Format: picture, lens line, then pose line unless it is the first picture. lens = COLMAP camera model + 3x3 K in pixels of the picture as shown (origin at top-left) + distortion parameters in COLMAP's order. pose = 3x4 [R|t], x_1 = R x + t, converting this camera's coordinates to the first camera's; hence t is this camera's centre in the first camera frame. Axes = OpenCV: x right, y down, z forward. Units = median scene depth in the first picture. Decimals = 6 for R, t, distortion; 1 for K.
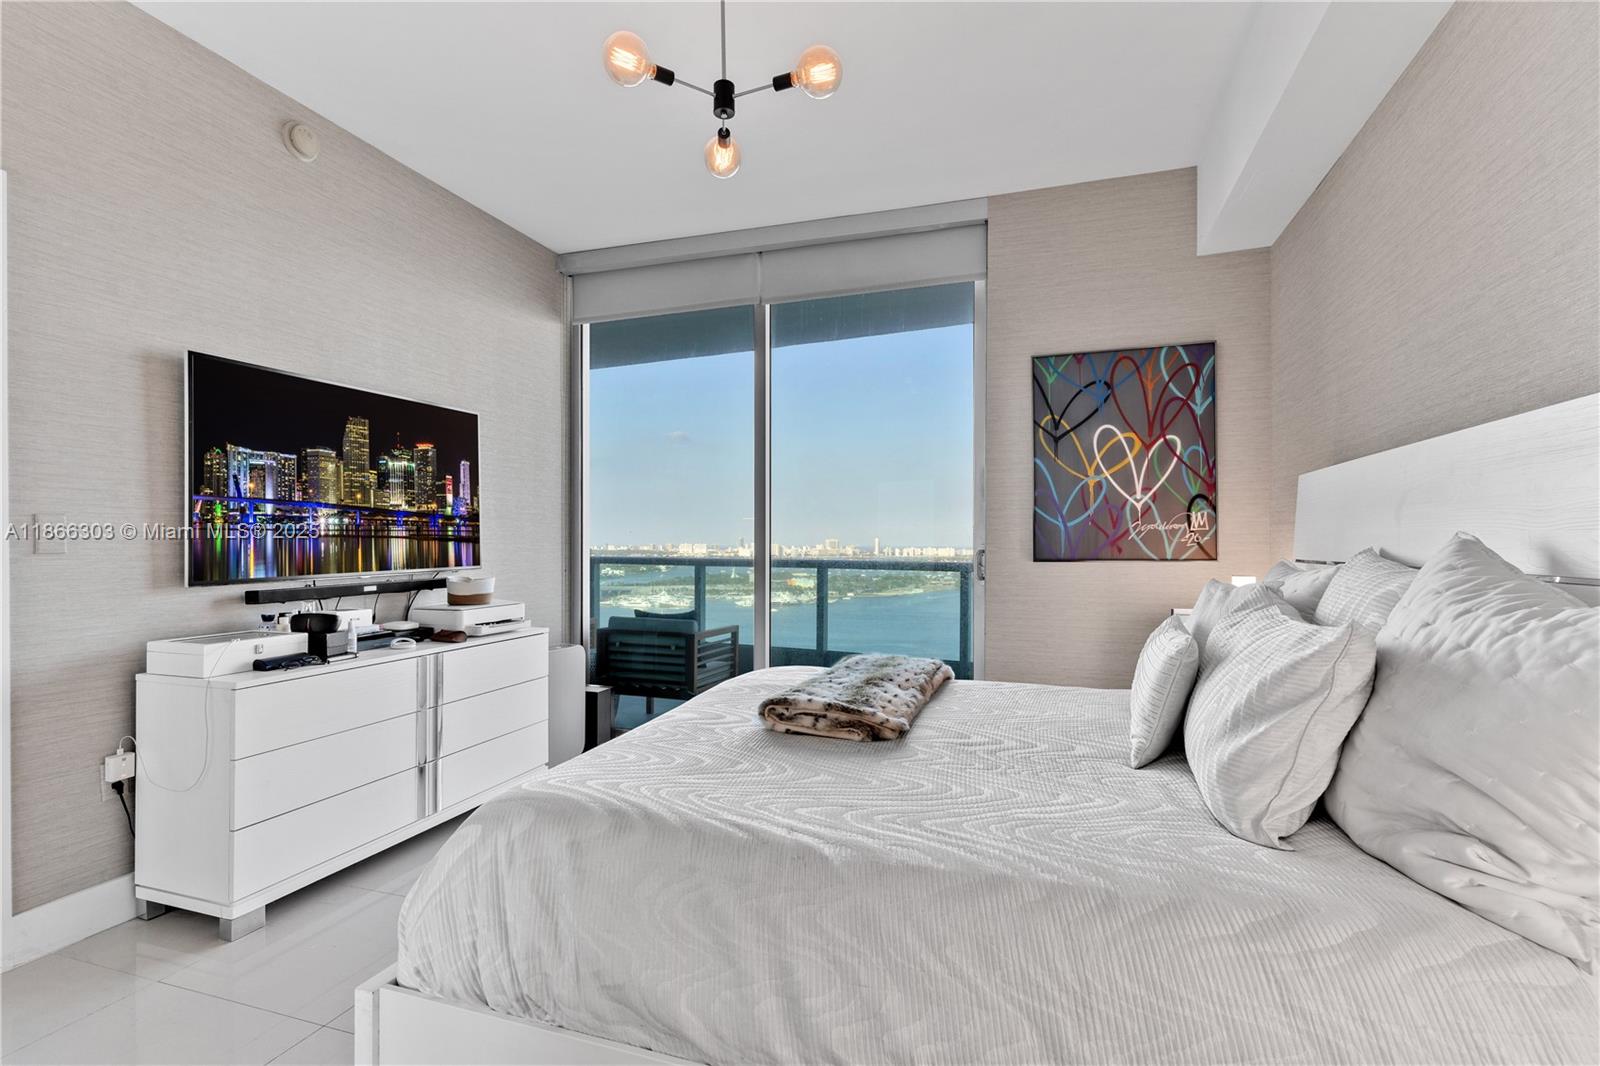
lens RADIAL K [[794.9, 0, 784.5], [0, 794.9, 533.3], [0, 0, 1]] dist [0.013705, 0.000725]
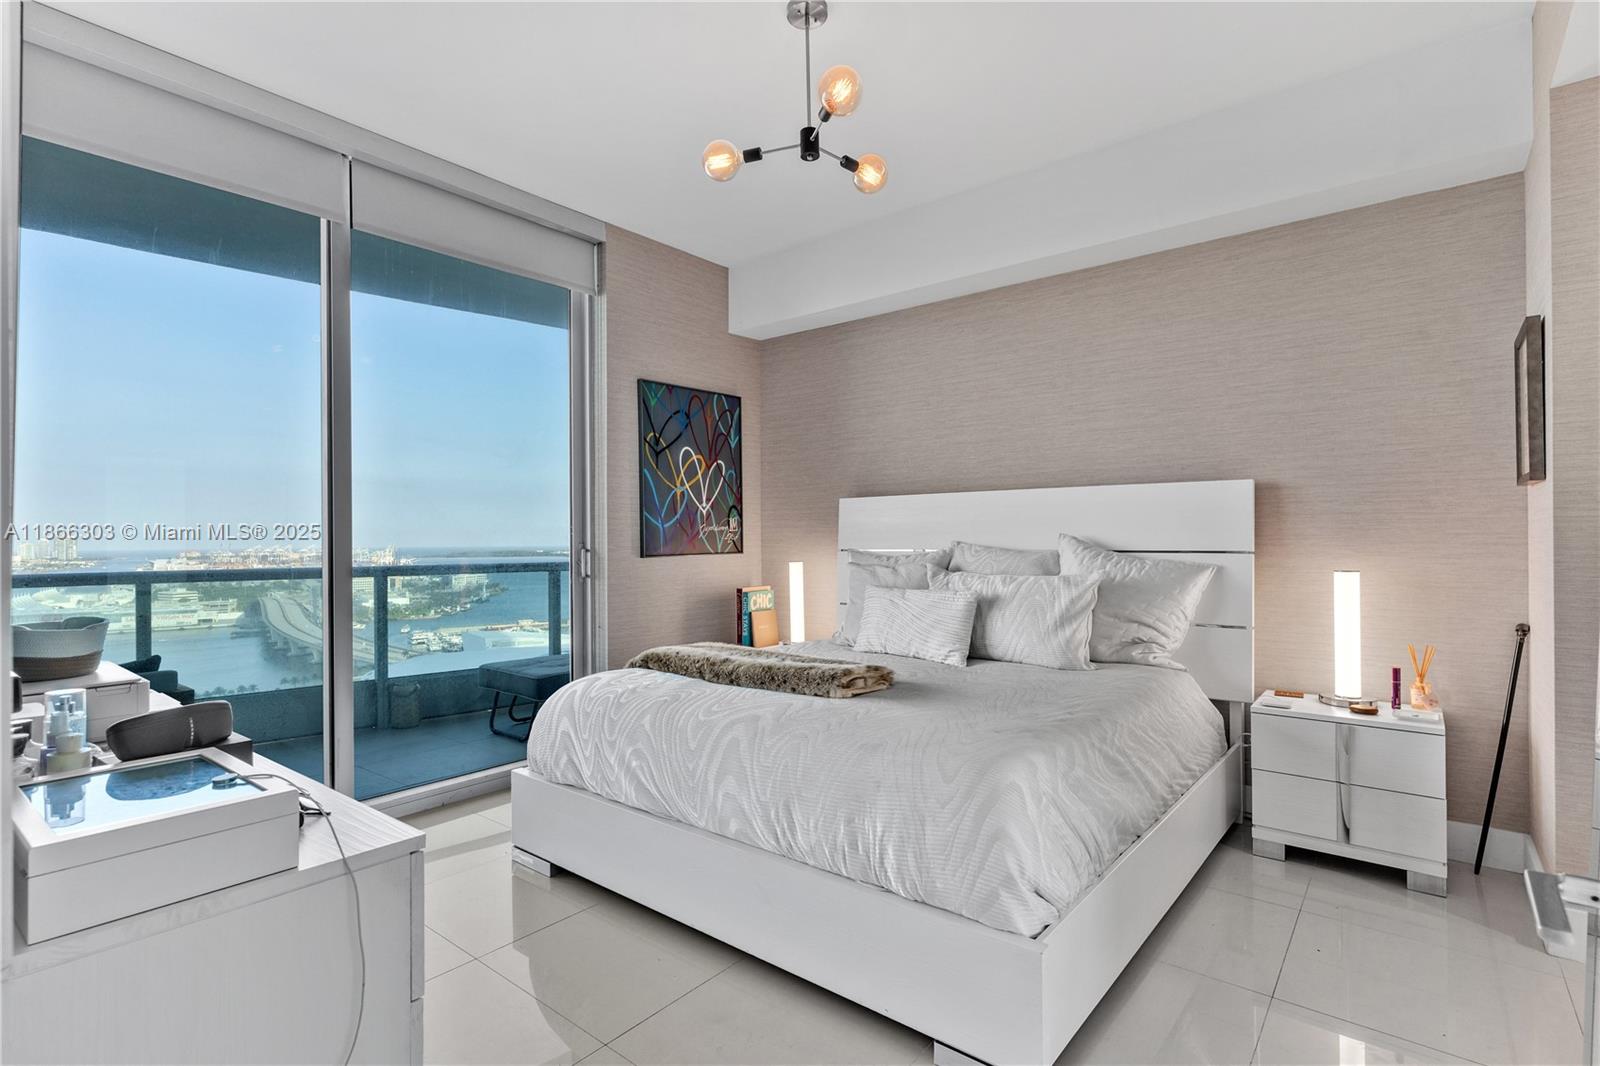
lens RADIAL K [[794.9, 0, 826.5], [0, 794.9, 522.6], [0, 0, 1]] dist [0.013705, 0.000725]
pose [[0.315590, 0.014535, 0.948784, -0.717502], [-0.000648, 0.999886, -0.015103, 0.001832], [-0.948895, 0.004151, 0.315563, 0.401031]]
